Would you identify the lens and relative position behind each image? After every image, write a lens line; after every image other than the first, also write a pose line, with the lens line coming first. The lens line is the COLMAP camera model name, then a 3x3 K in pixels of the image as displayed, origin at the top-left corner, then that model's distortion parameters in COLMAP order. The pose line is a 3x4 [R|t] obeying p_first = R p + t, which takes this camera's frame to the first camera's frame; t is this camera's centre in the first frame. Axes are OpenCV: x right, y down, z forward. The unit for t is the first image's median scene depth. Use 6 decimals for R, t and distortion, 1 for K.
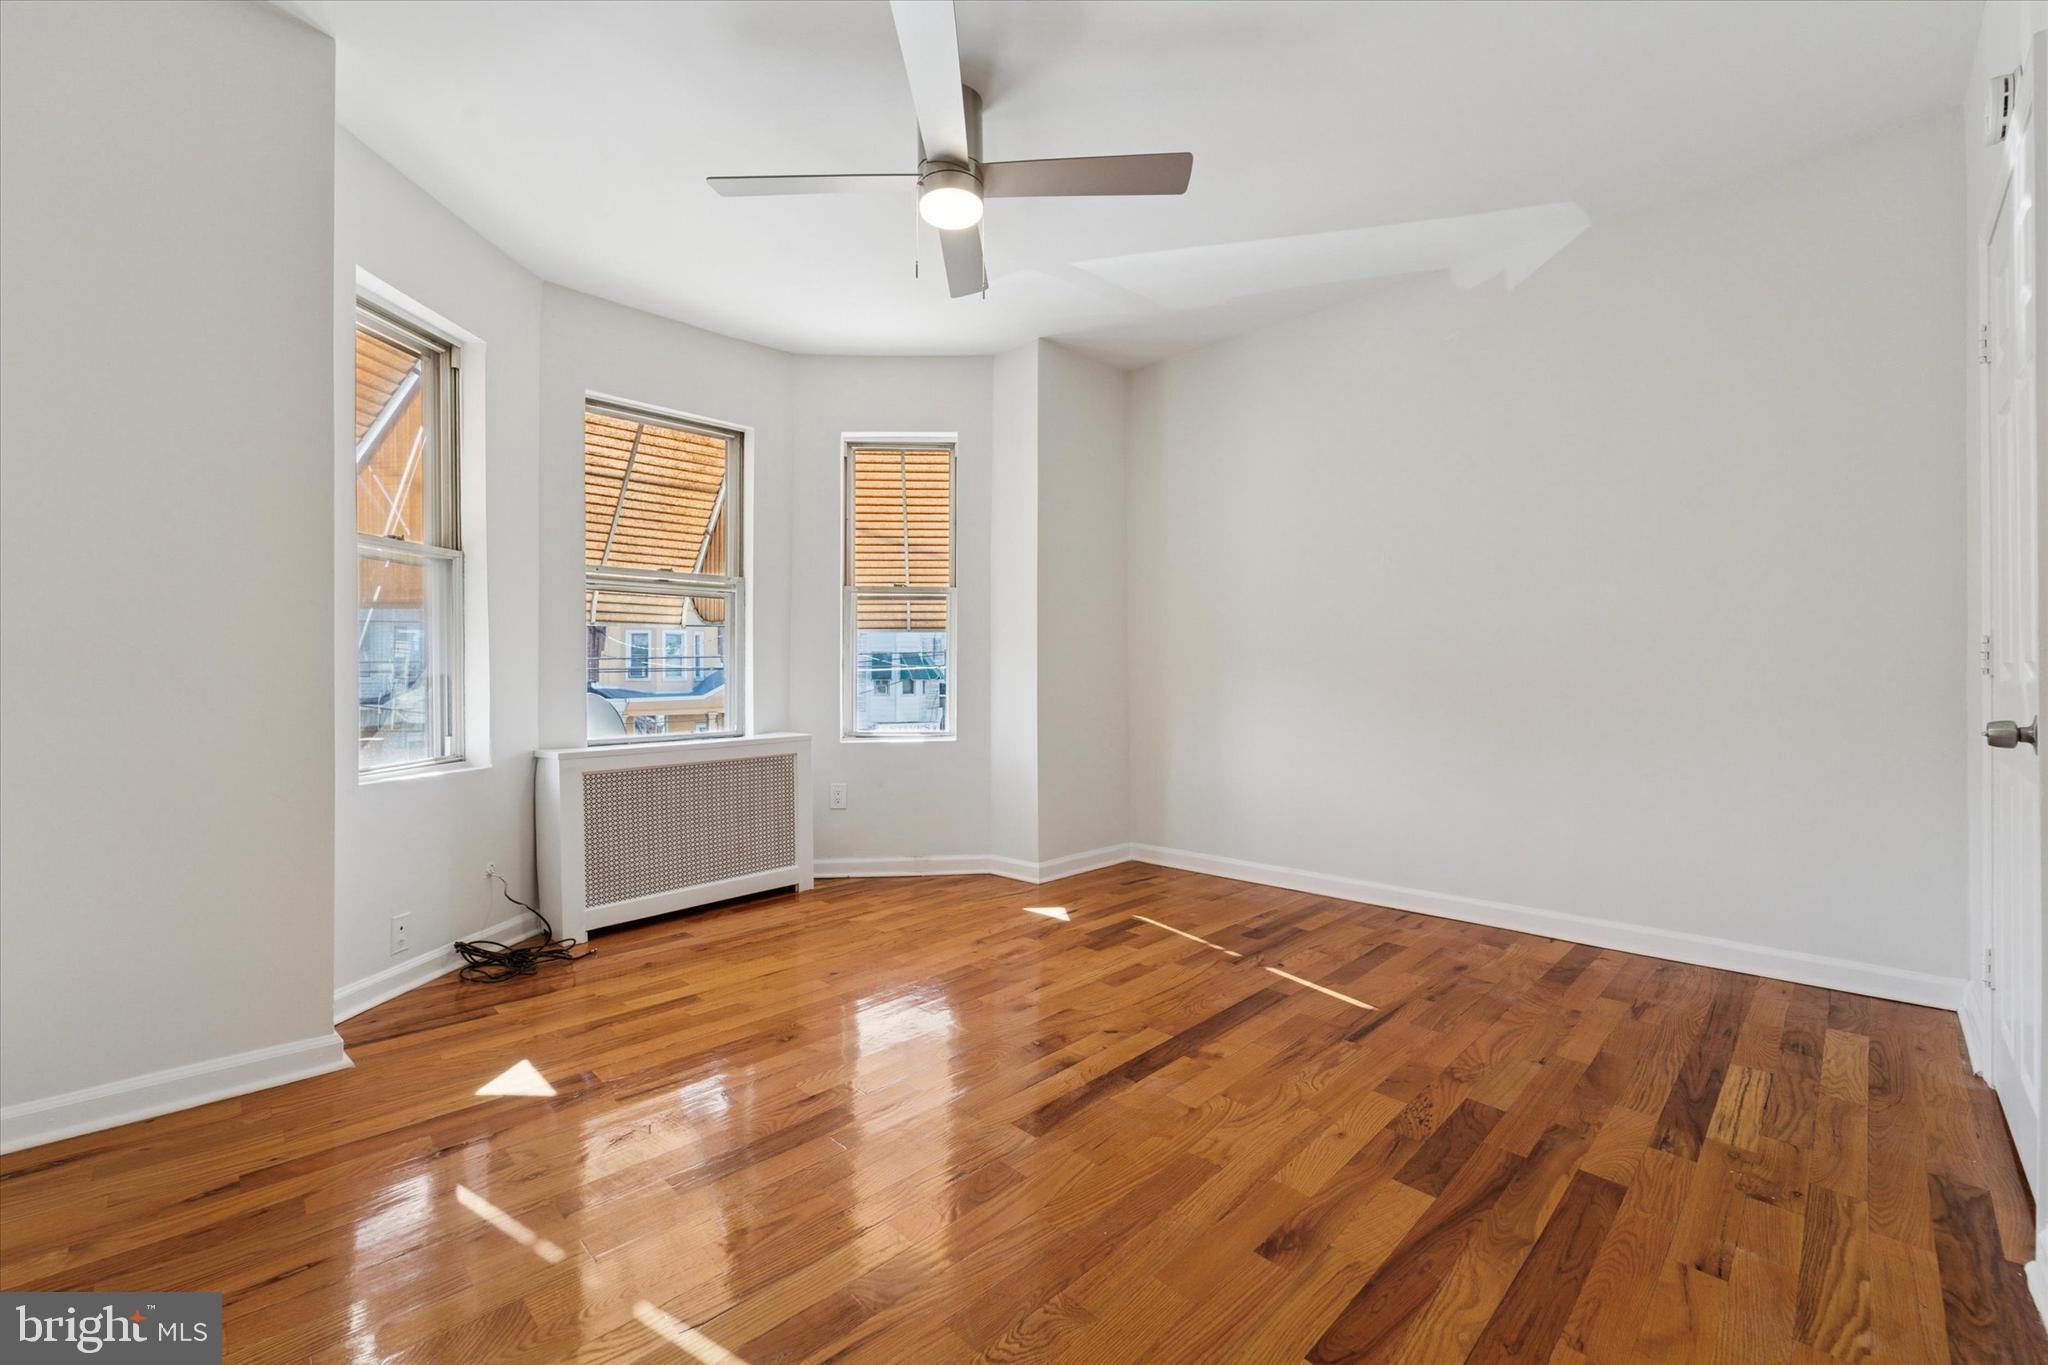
lens RADIAL K [[810.9, 0, 1033.4], [0, 810.9, 689.6], [0, 0, 1]] dist [0.001353, -0.000116]
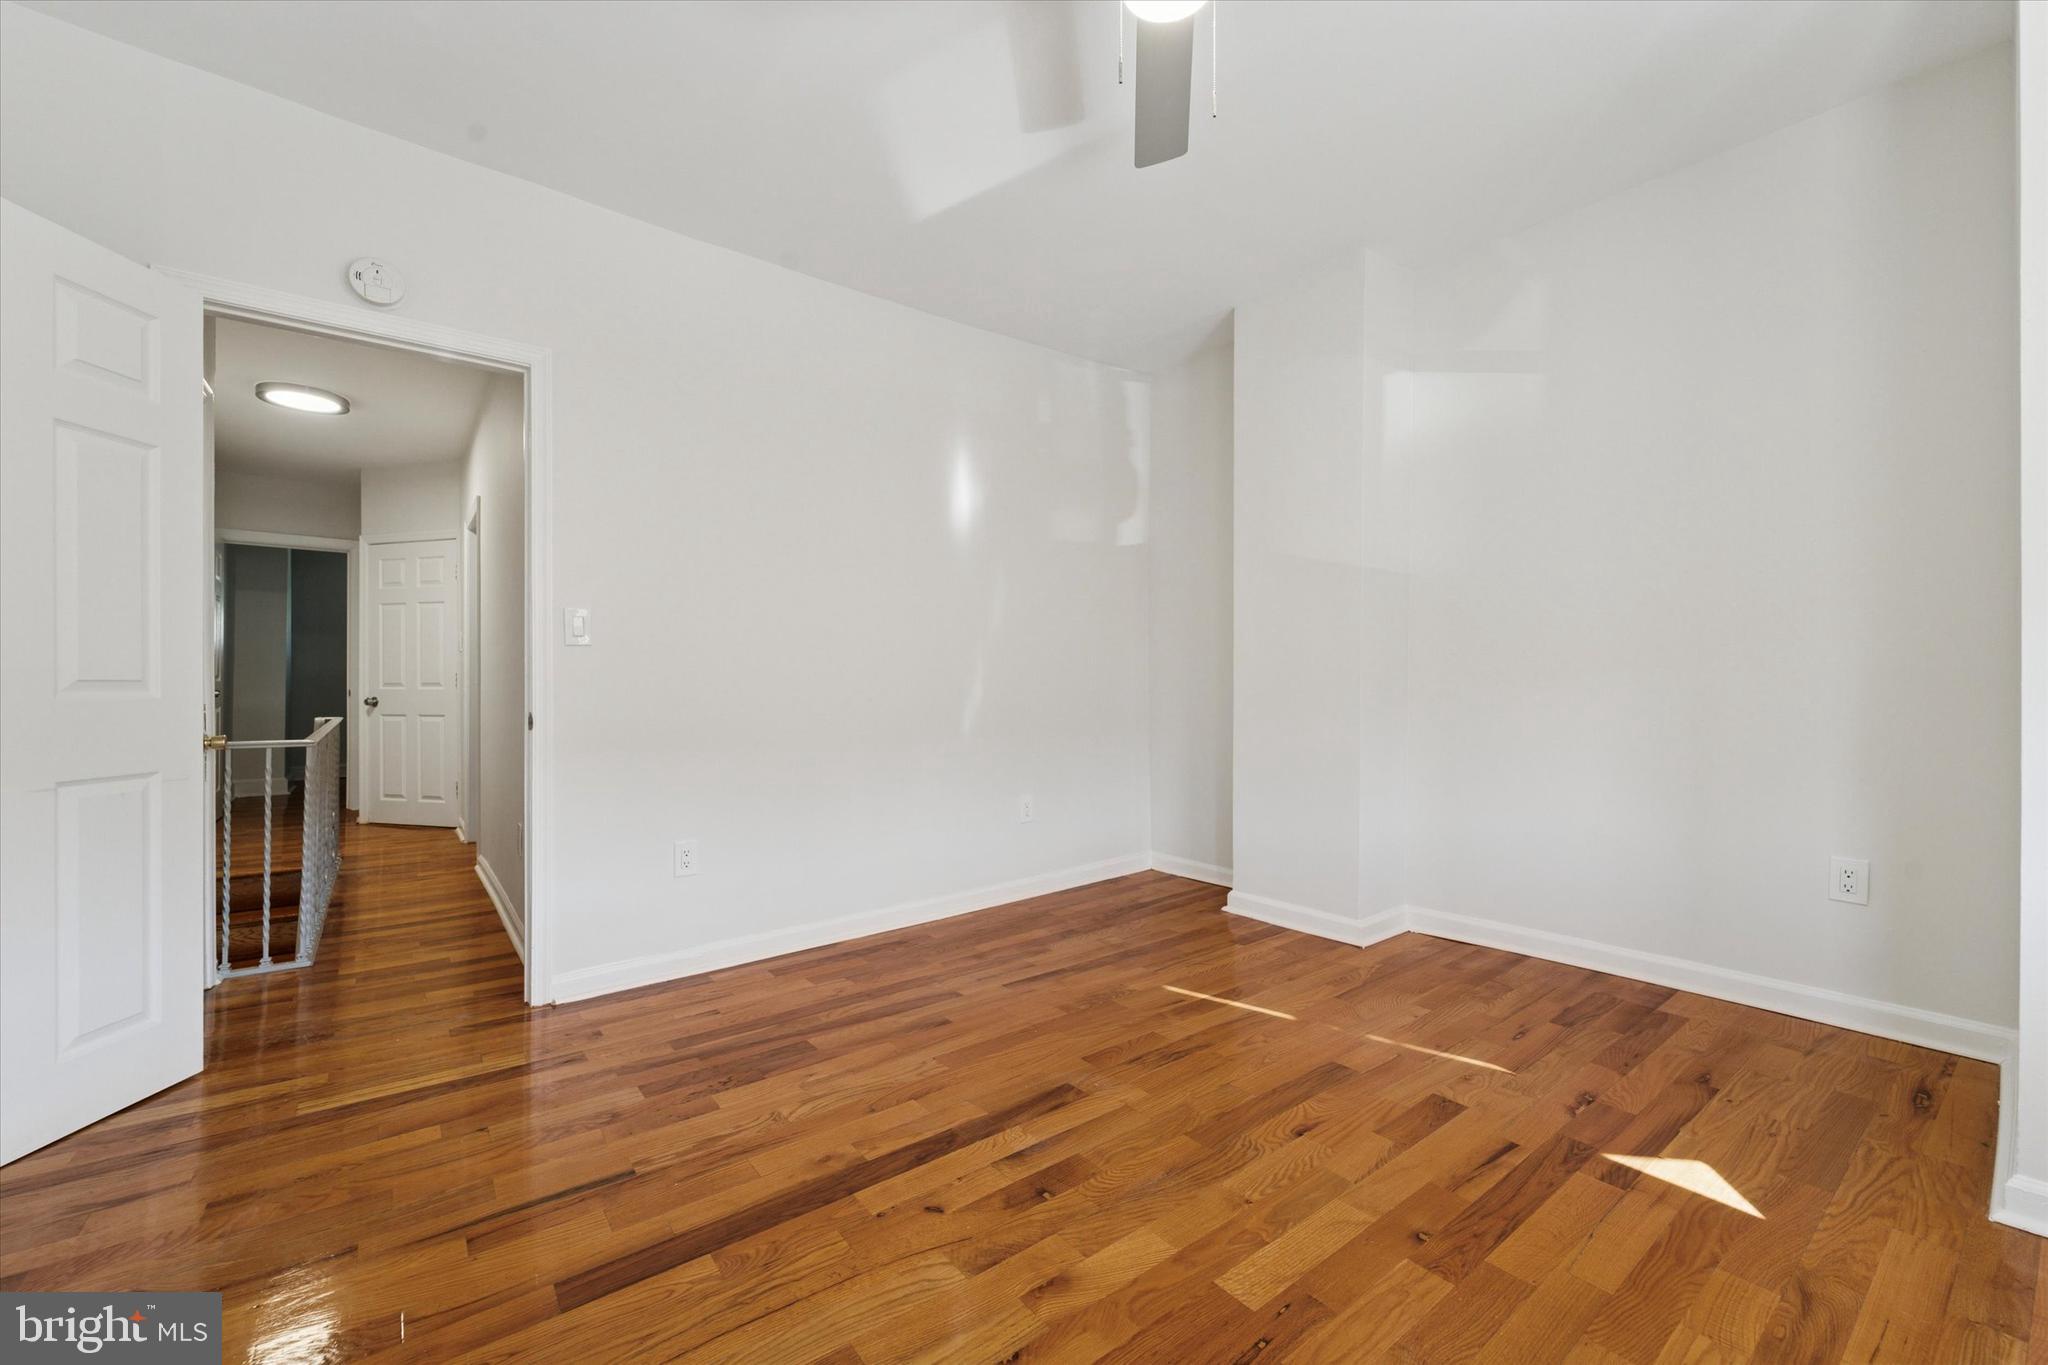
lens RADIAL K [[844.7, 0, 1060.2], [0, 844.7, 679.8], [0, 0, 1]] dist [-0.000284, -0.000462]
pose [[-0.995126, 0.006123, 0.098423, -0.075487], [0.006776, 0.999957, 0.006302, -0.023972], [-0.098380, 0.006938, -0.995125, 1.566104]]
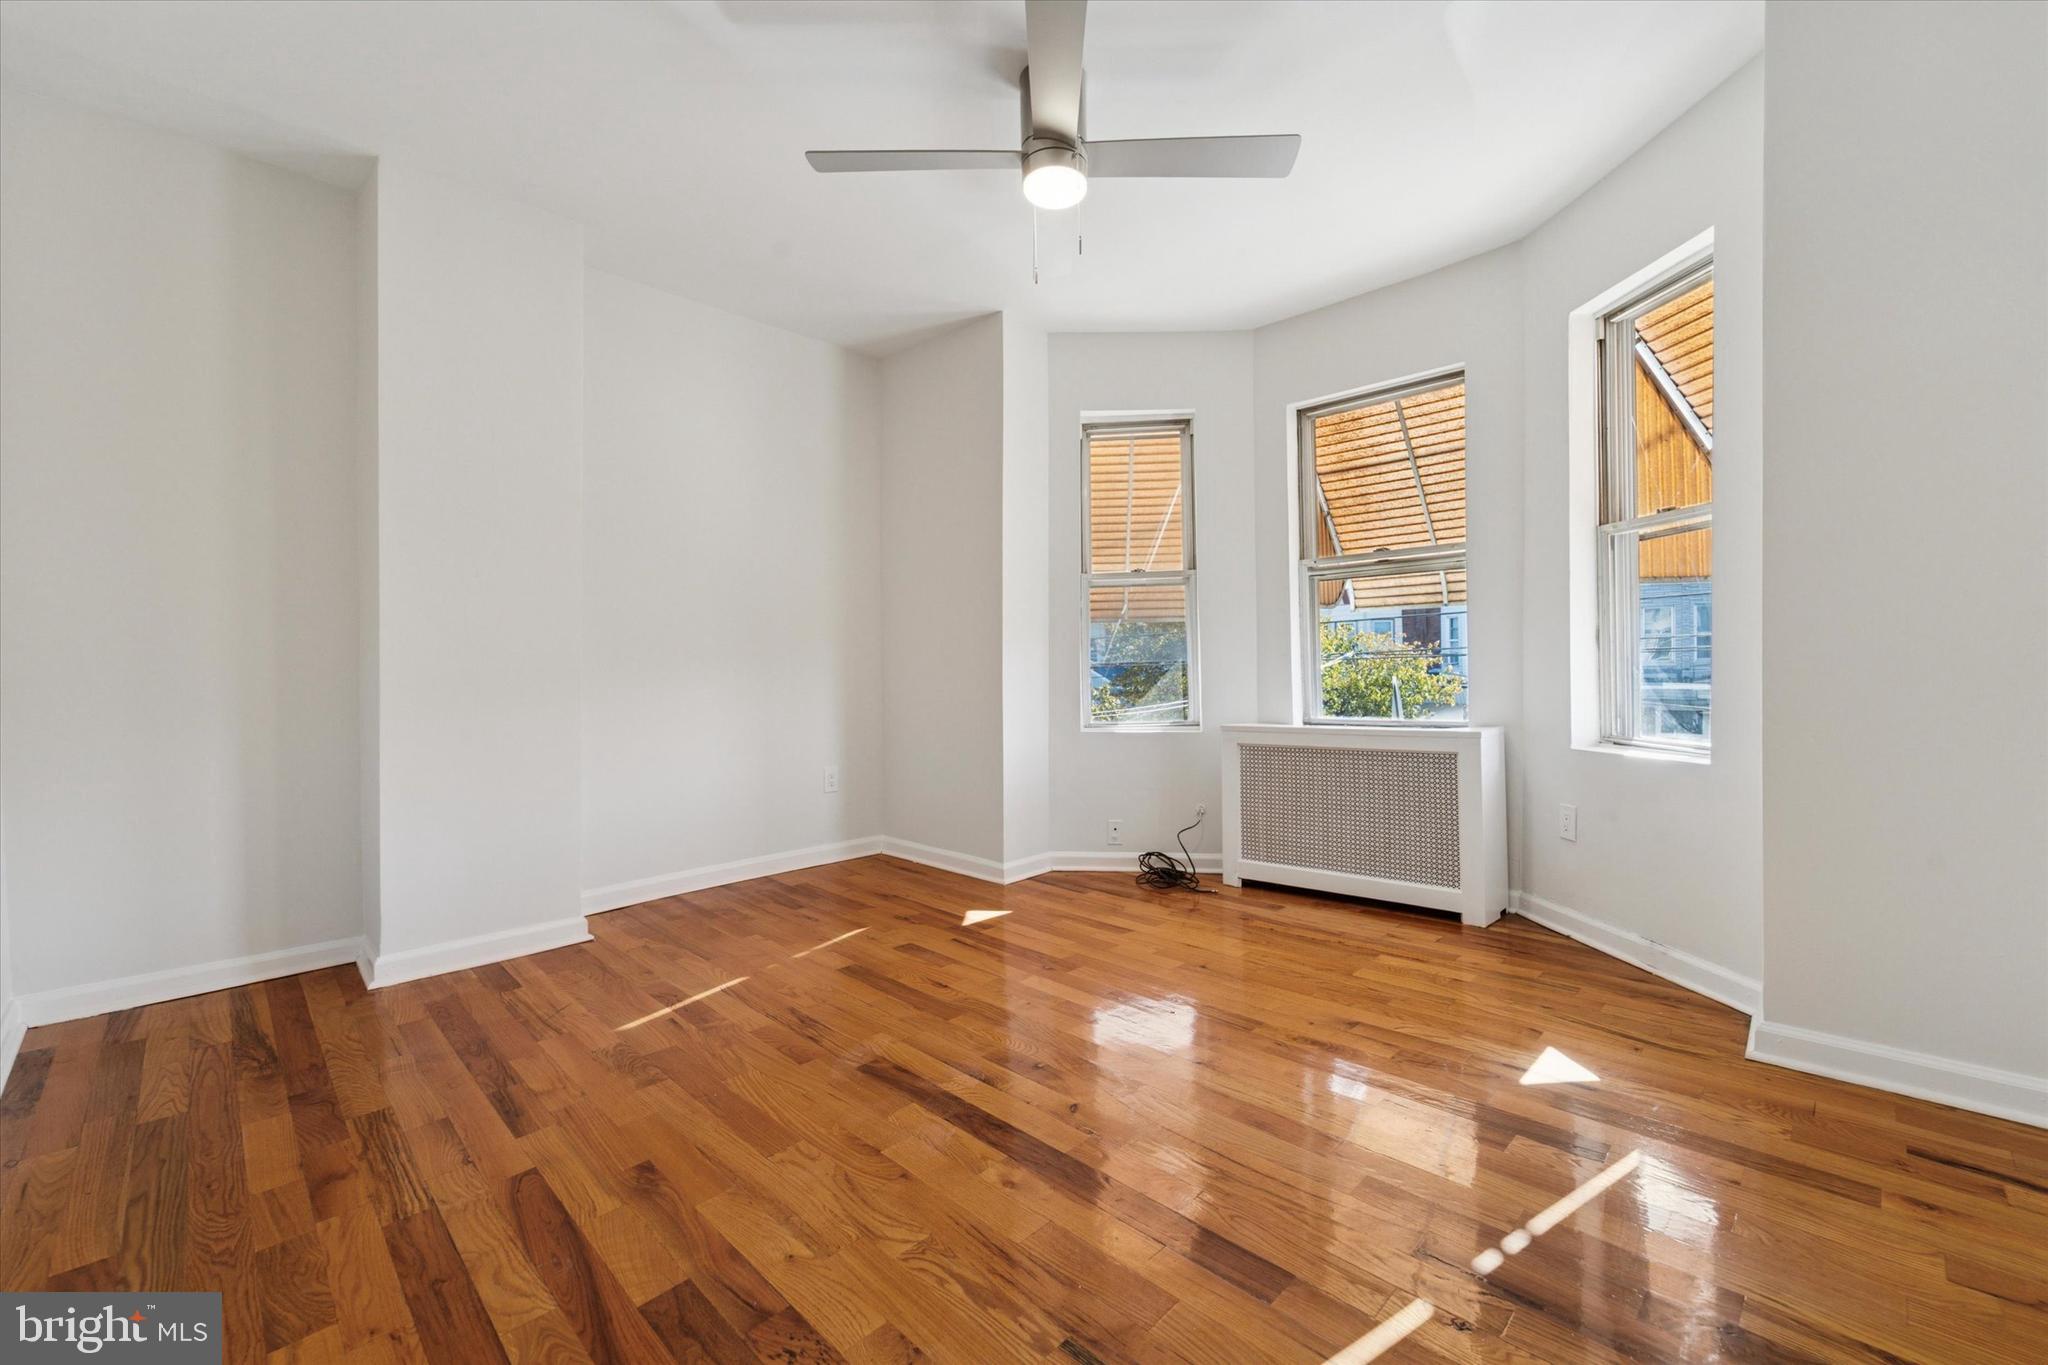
lens RADIAL K [[830.9, 0, 1026.5], [0, 830.9, 681.9], [0, 0, 1]] dist [0.000841, -0.000837]
pose [[0.019280, 0.018555, -0.999642, 0.839479], [0.000887, 0.999827, 0.018576, -0.013087], [0.999814, -0.001245, 0.019260, 0.868737]]
